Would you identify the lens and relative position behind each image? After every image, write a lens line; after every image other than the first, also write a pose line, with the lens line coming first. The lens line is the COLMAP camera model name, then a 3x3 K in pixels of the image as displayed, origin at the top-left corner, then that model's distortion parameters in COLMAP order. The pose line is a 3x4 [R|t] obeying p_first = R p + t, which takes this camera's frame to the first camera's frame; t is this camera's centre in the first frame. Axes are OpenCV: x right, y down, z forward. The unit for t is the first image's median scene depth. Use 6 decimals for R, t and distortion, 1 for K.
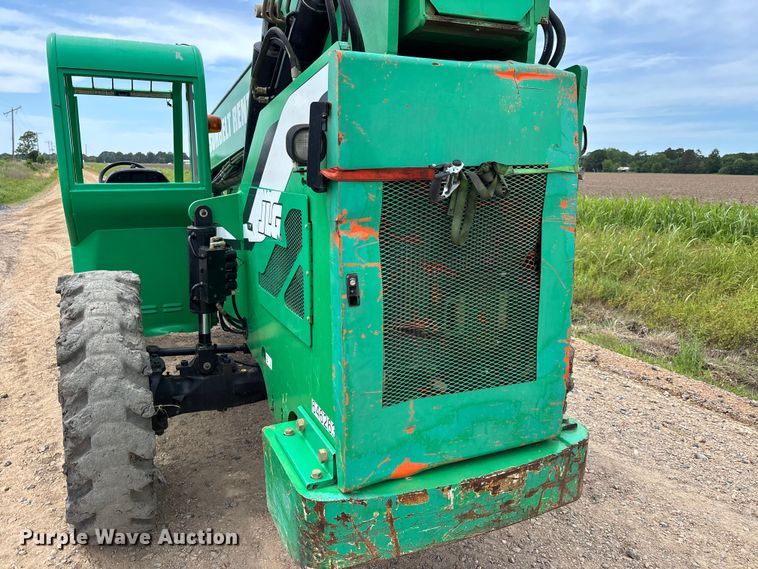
lens RADIAL K [[583.6, 0, 368.3], [0, 583.6, 278.7], [0, 0, 1]] dist [0.030587, -0.022029]
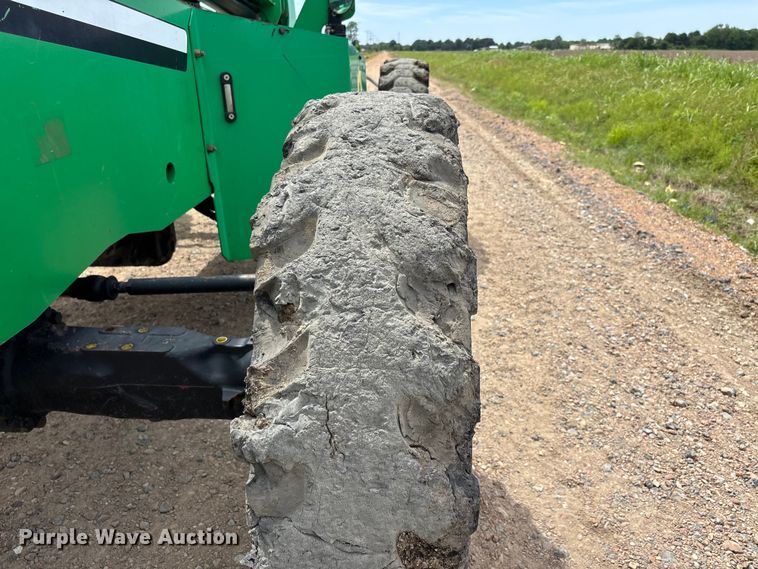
lens RADIAL K [[583.6, 0, 383.1], [0, 583.6, 280.4], [0, 0, 1]] dist [0.030587, -0.022029]
pose [[0.886652, 0.151595, -0.436884, 0.679282], [-0.071691, 0.978380, 0.193993, -0.014067], [0.456847, -0.140684, 0.878350, 1.317894]]
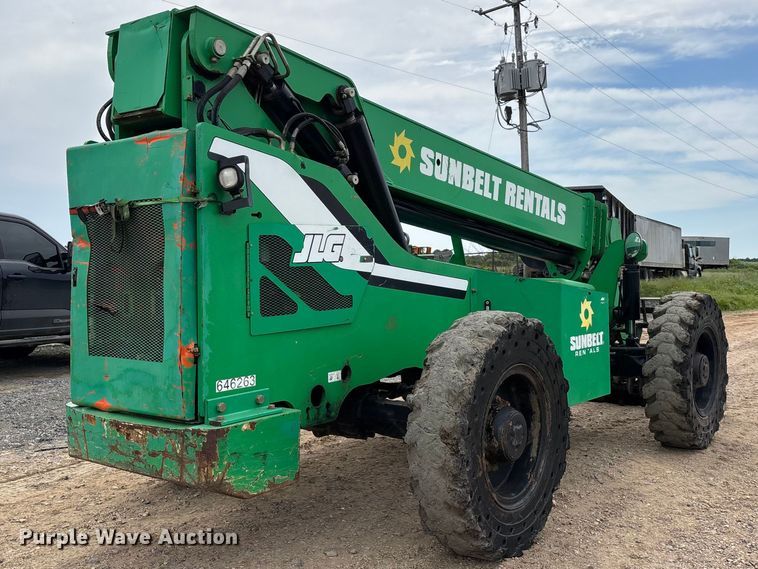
lens RADIAL K [[827.6, 0, 369.7], [0, 827.6, 272.0], [0, 0, 1]] dist [0.060052, 0.000000]
pose [[0.458053, -0.002095, -0.888923, 2.192607], [-0.168436, 0.981677, -0.089107, 0.067261], [0.872821, 0.190542, 0.449307, 0.556590]]
